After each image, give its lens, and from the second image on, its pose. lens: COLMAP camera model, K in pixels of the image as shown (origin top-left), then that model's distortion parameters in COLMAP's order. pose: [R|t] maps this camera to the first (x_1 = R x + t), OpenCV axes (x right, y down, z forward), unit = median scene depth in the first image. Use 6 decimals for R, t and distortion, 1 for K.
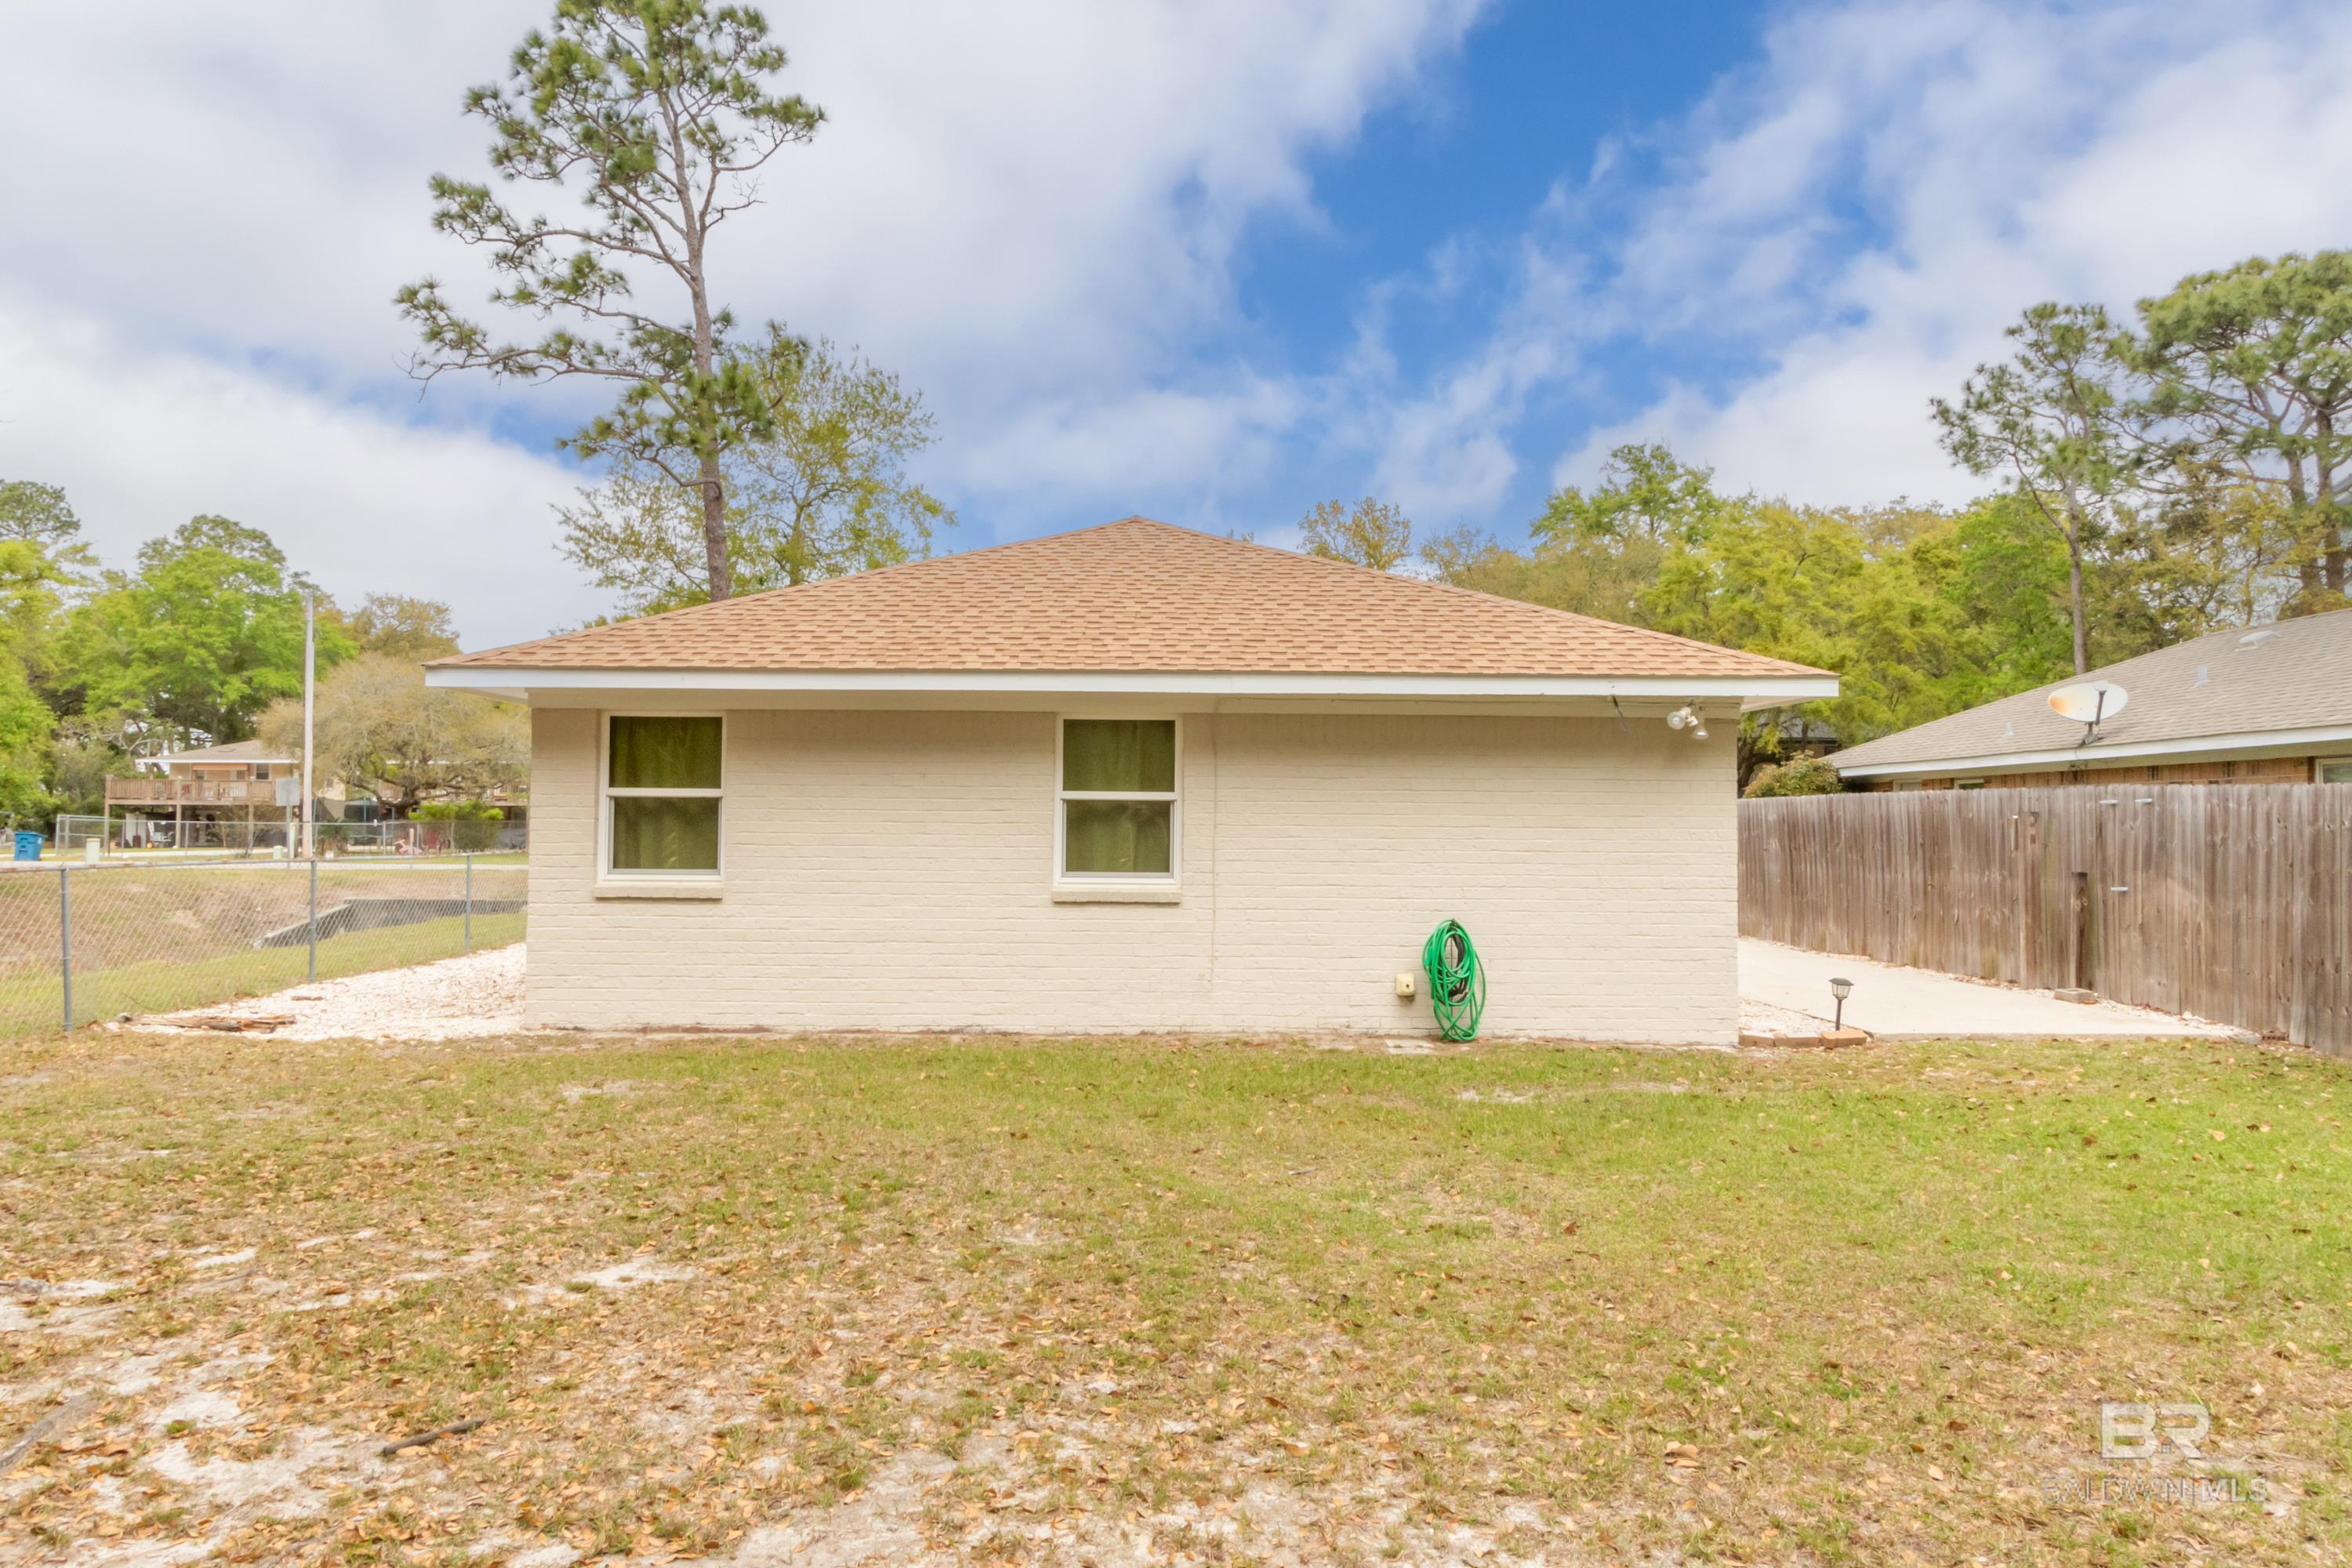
lens RADIAL K [[1544.7, 0, 1123.7], [0, 1544.7, 783.6], [0, 0, 1]] dist [-0.000239, -0.001505]
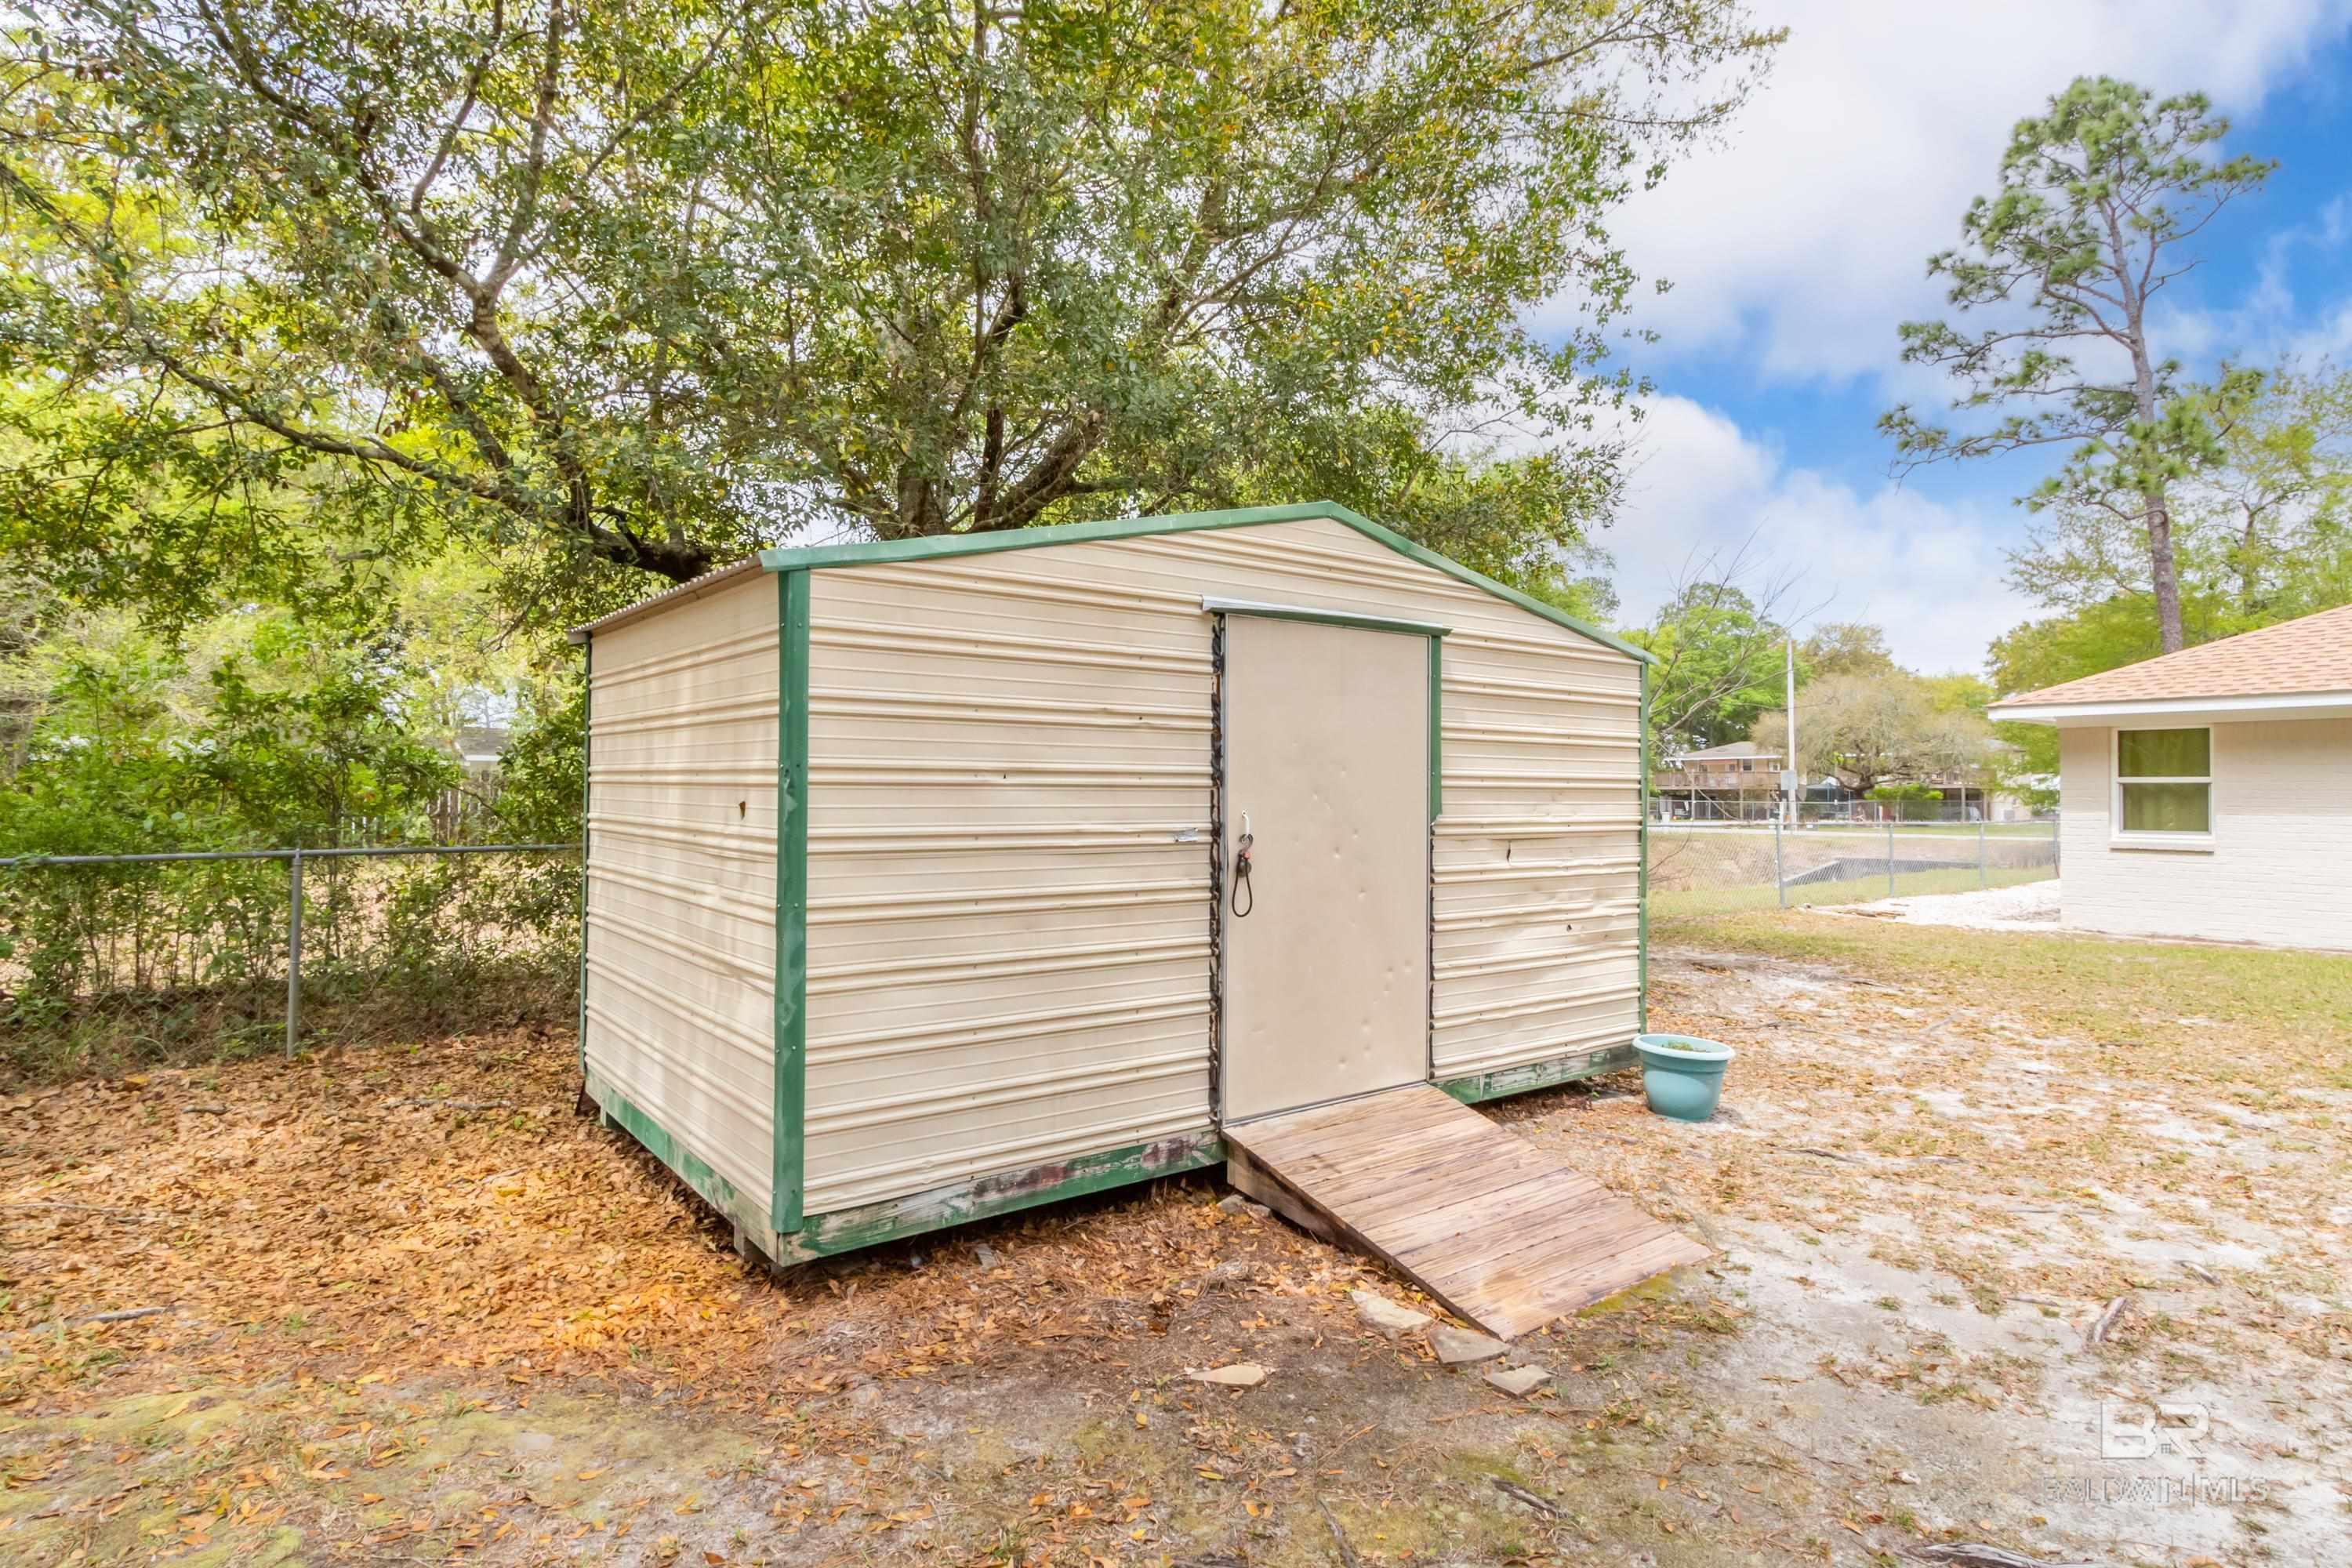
lens RADIAL K [[1240.8, 0, 1176.0], [0, 1240.8, 784.0], [0, 0, 1]] dist [0.001192, -0.001062]
pose [[0.606988, -0.012596, -0.794611, 0.026961], [0.021009, 0.999779, 0.000200, -0.003760], [0.794433, -0.016816, 0.607119, -0.170514]]
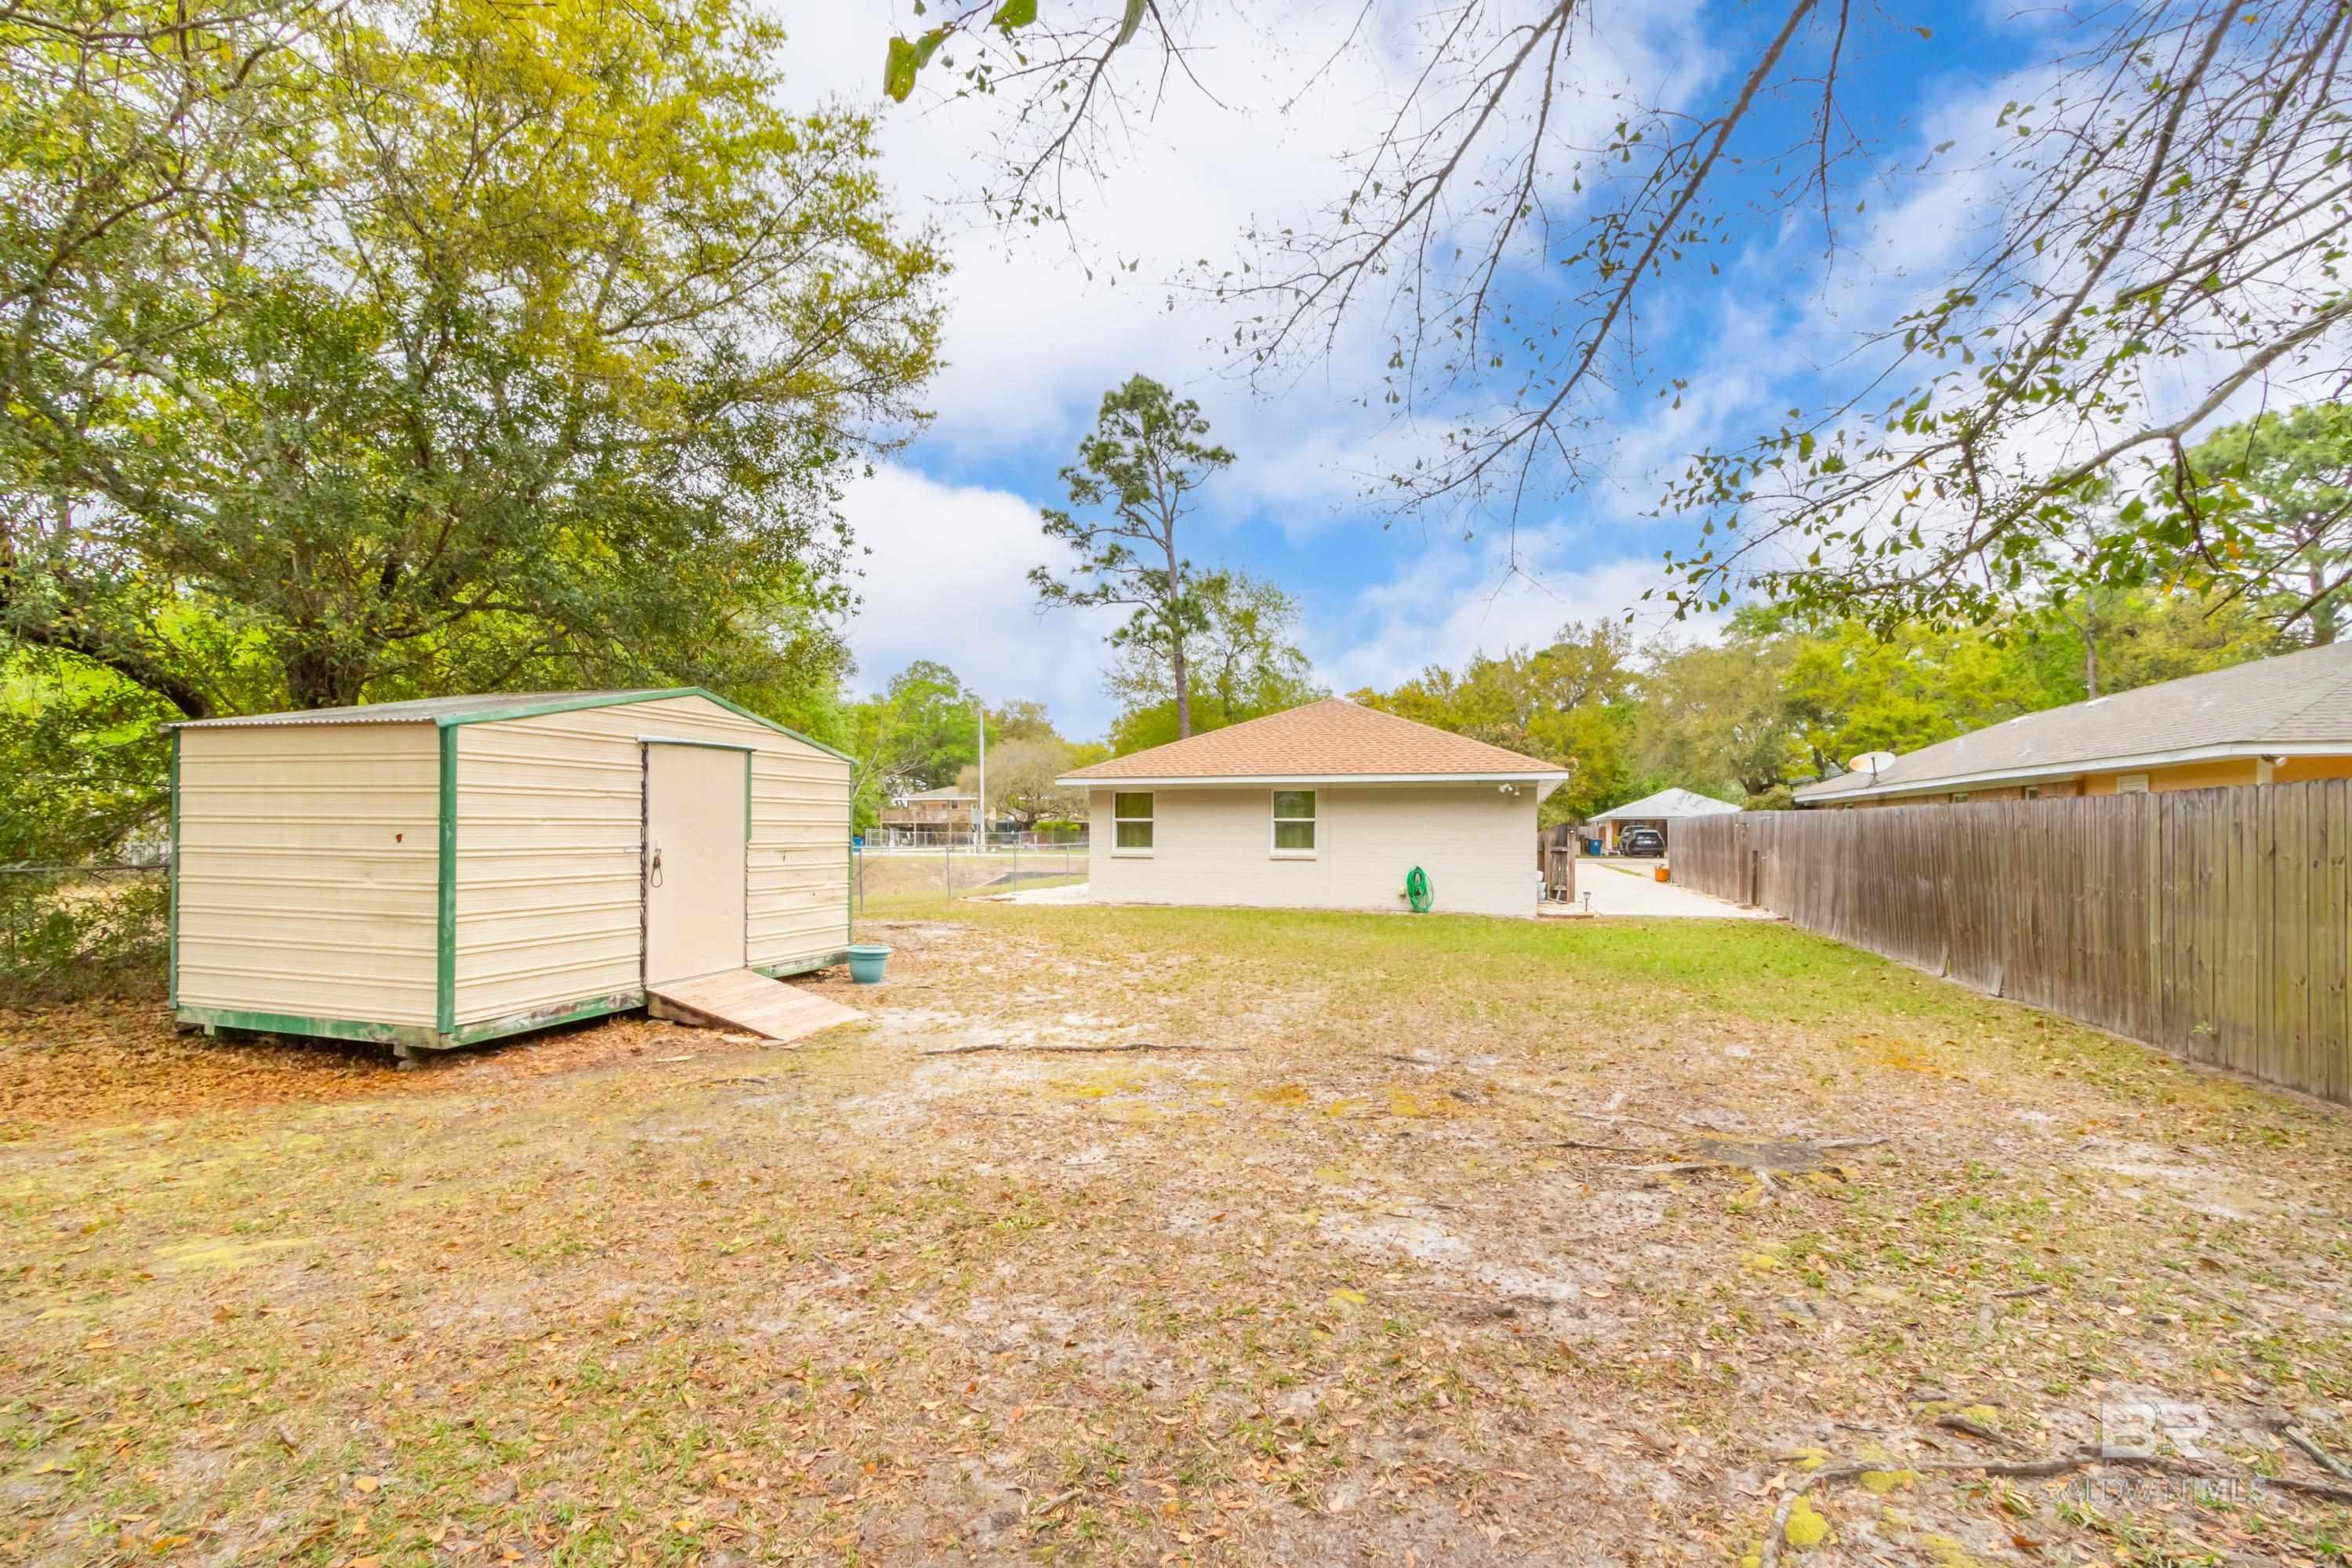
lens RADIAL K [[1080.4, 0, 1172.2], [0, 1080.4, 829.3], [0, 0, 1]] dist [0.003290, 0.000272]
pose [[0.956767, -0.005527, -0.290803, 0.117489], [0.012395, 0.999686, 0.021780, -0.006629], [0.290591, -0.024442, 0.956535, -0.297334]]
